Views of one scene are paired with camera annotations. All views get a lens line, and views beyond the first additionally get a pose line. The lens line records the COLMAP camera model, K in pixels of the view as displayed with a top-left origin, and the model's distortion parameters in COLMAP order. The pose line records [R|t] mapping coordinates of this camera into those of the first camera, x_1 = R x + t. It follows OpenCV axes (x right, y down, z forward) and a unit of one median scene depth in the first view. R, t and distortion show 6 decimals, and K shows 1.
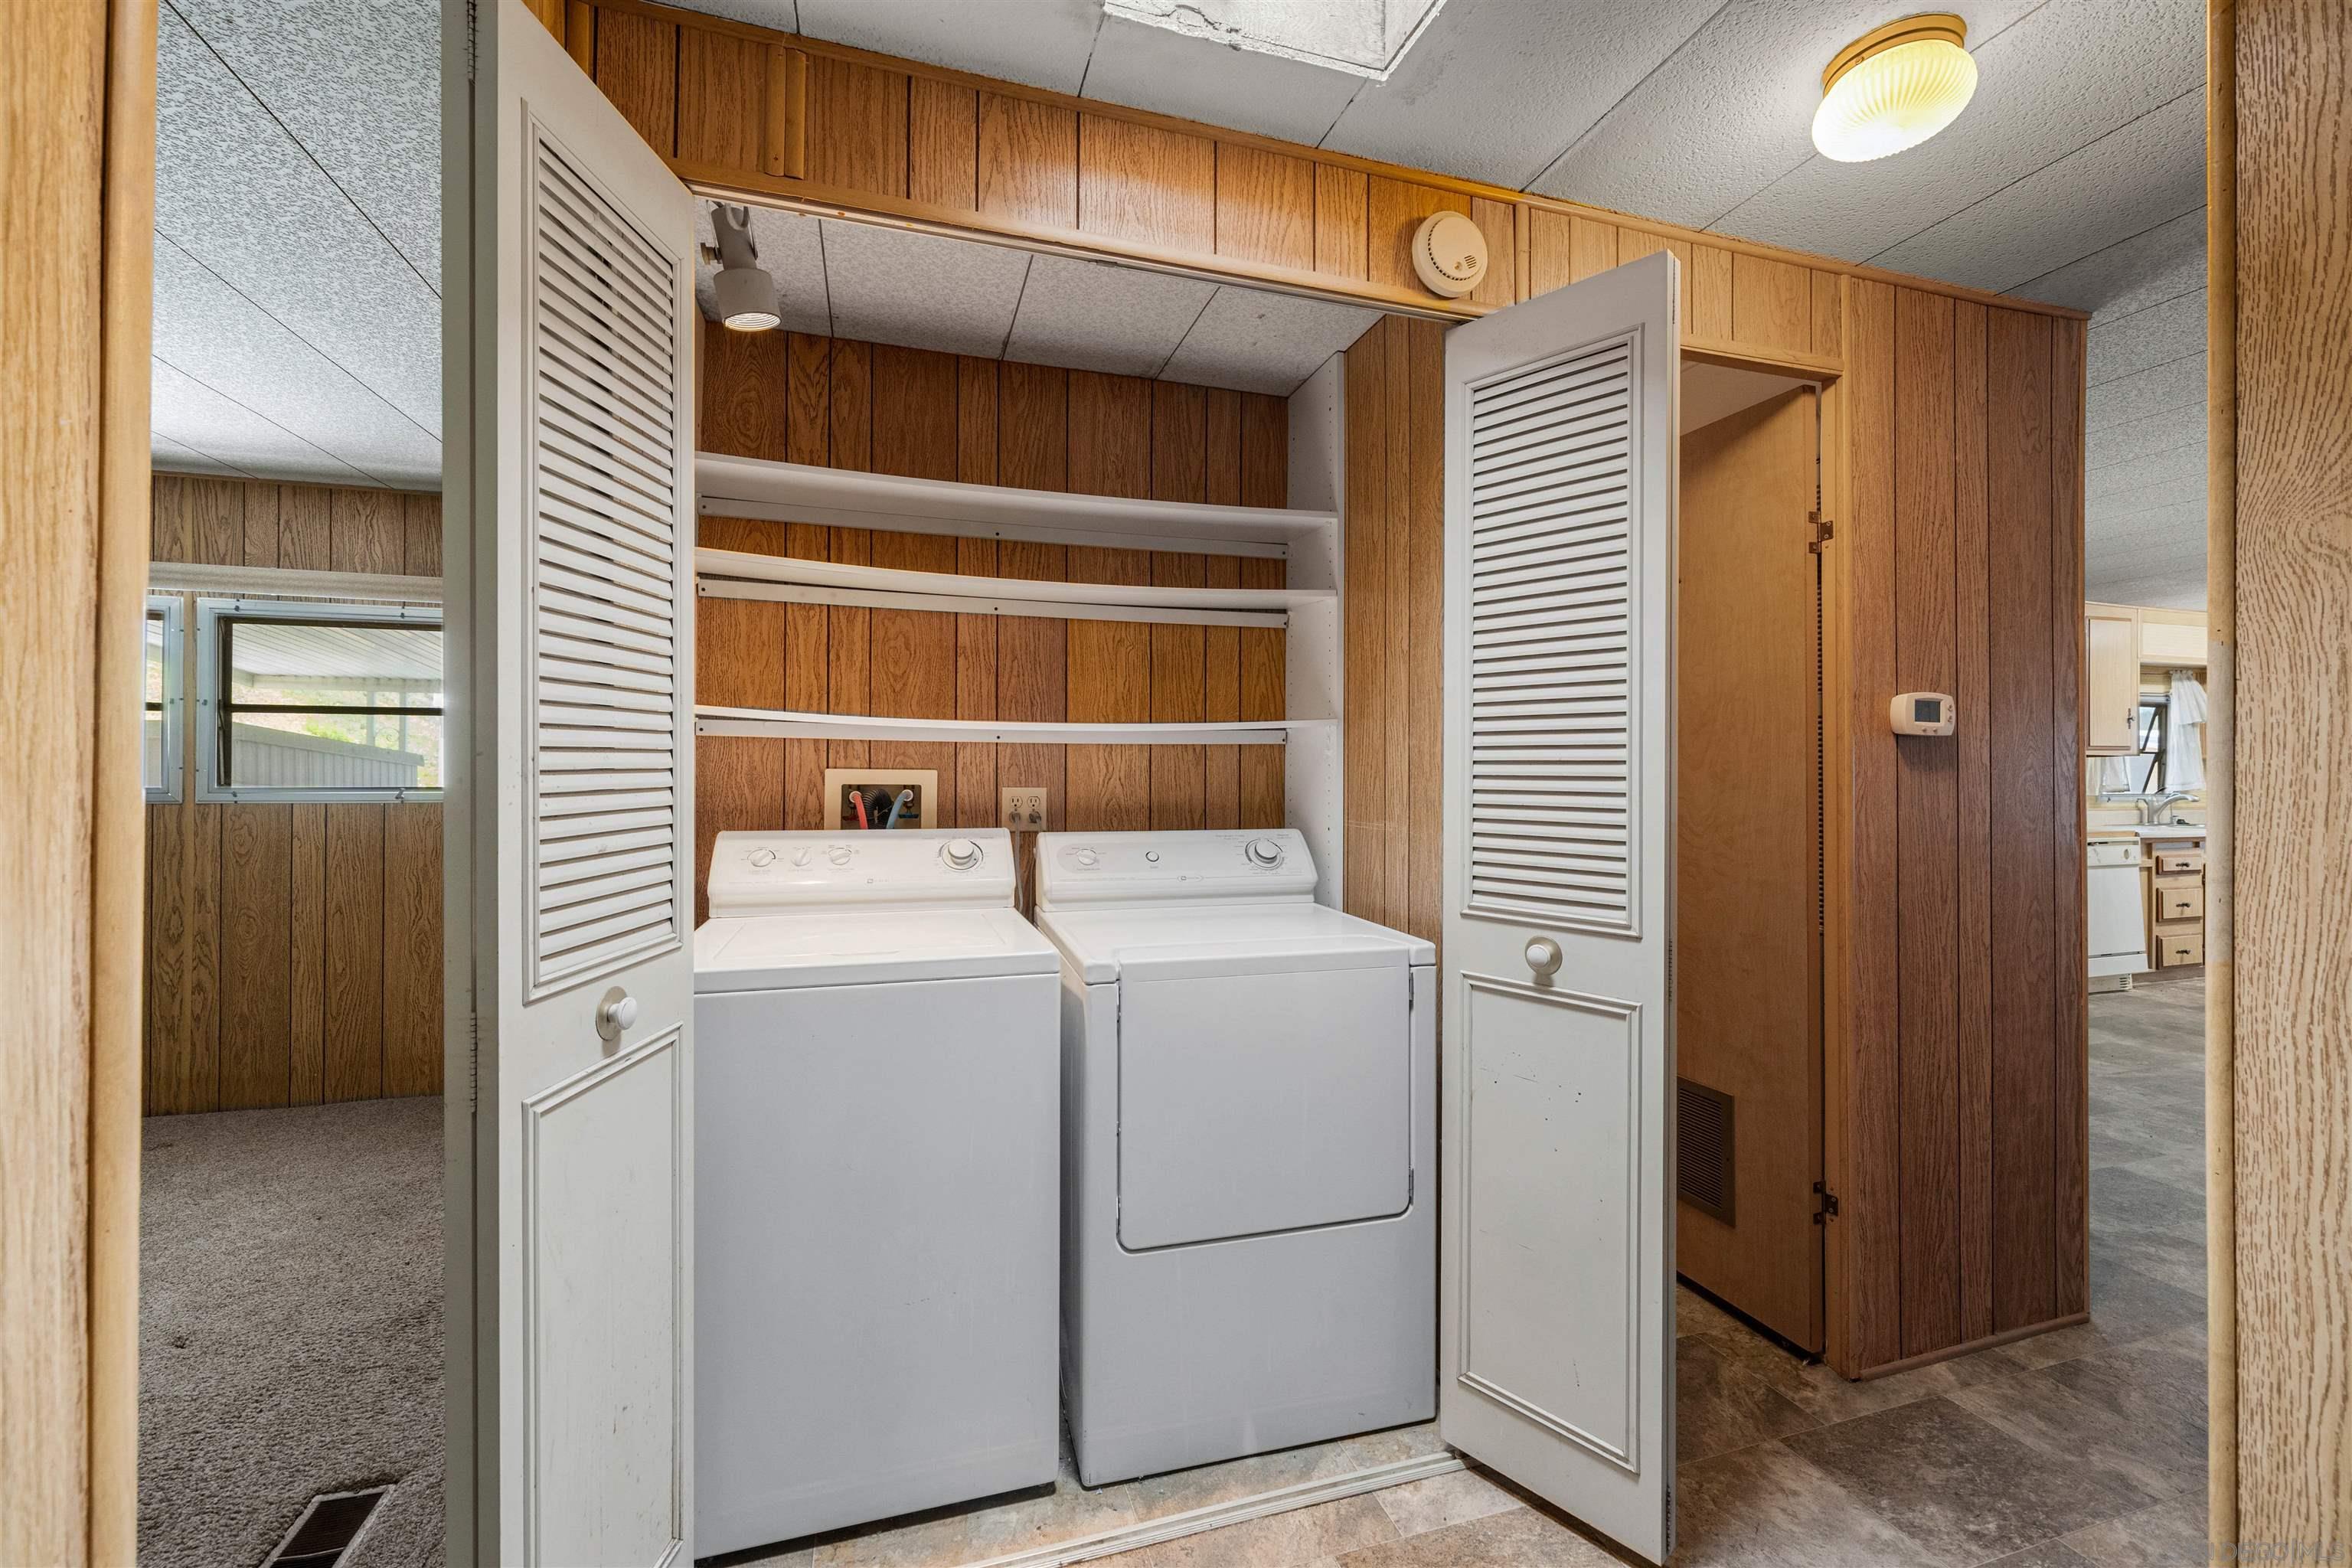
lens RADIAL K [[908.8, 0, 1158.4], [0, 908.8, 769.0], [0, 0, 1]] dist [-0.006767, -0.000265]
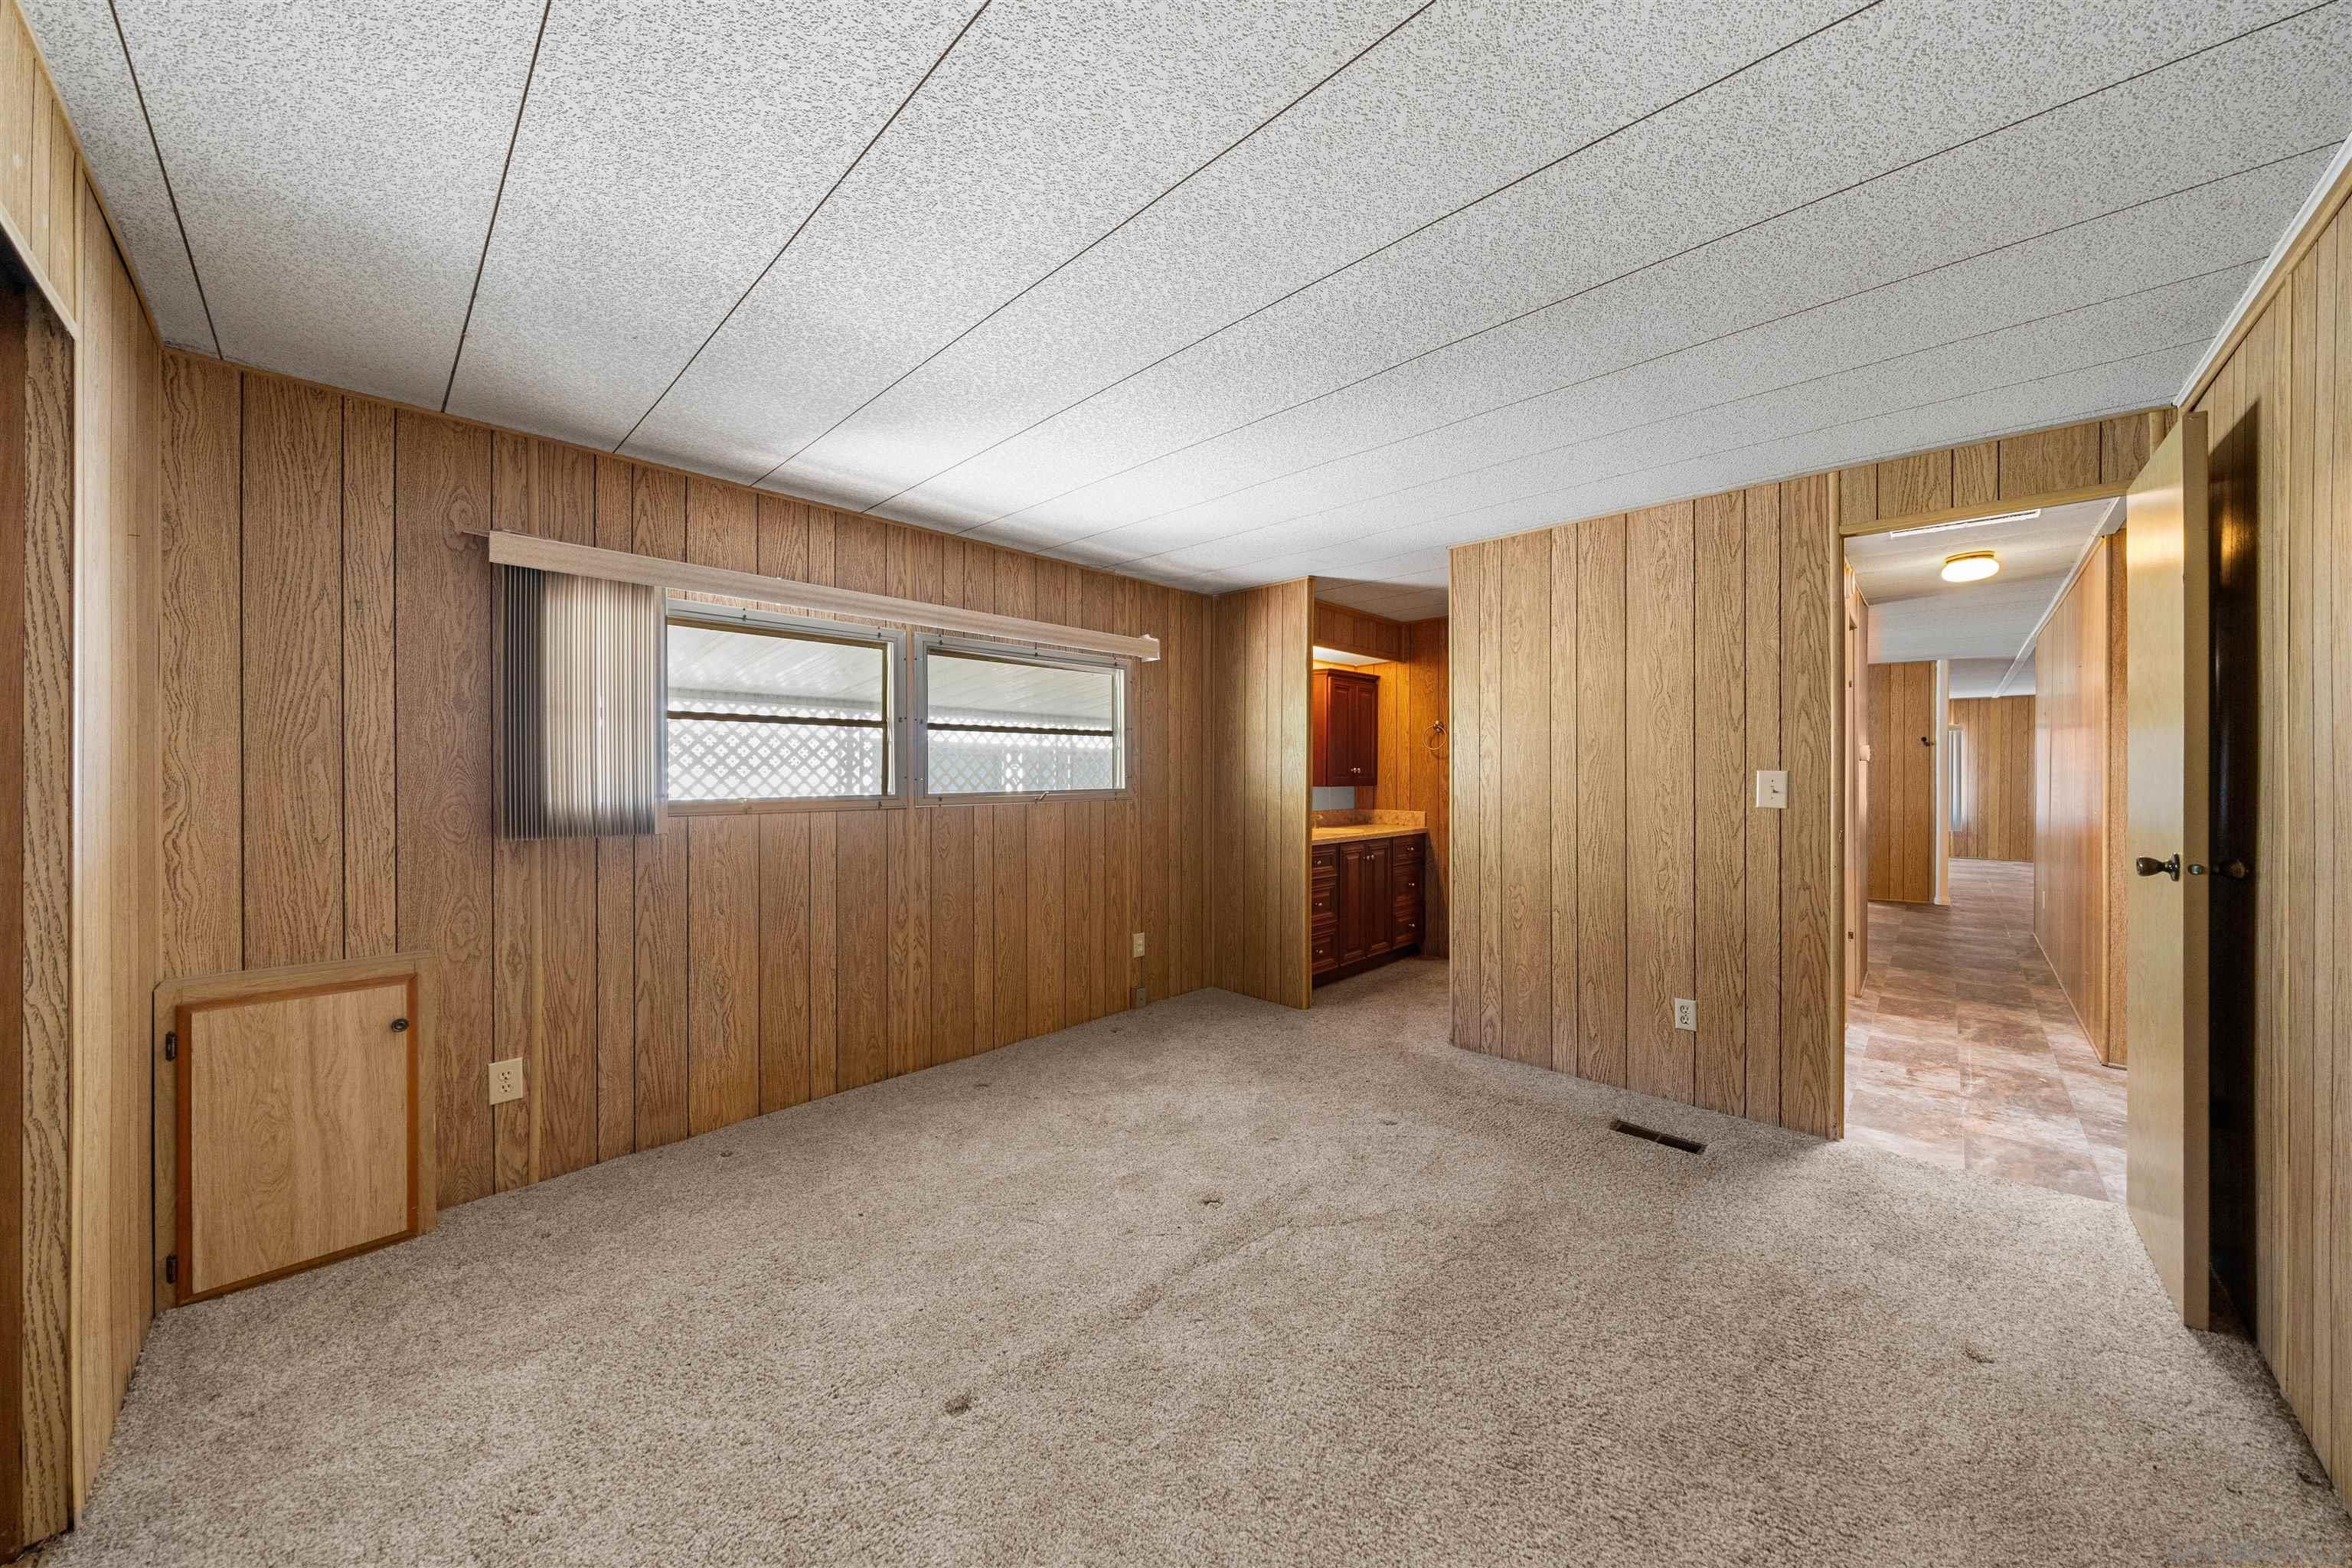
lens RADIAL K [[796.1, 0, 1184.7], [0, 796.1, 771.2], [0, 0, 1]] dist [-0.004808, -0.000088]
pose [[0.881001, -0.006678, 0.473067, -1.221933], [0.002365, 0.999950, 0.009711, -0.017767], [-0.473108, -0.007437, 0.880973, -0.076361]]
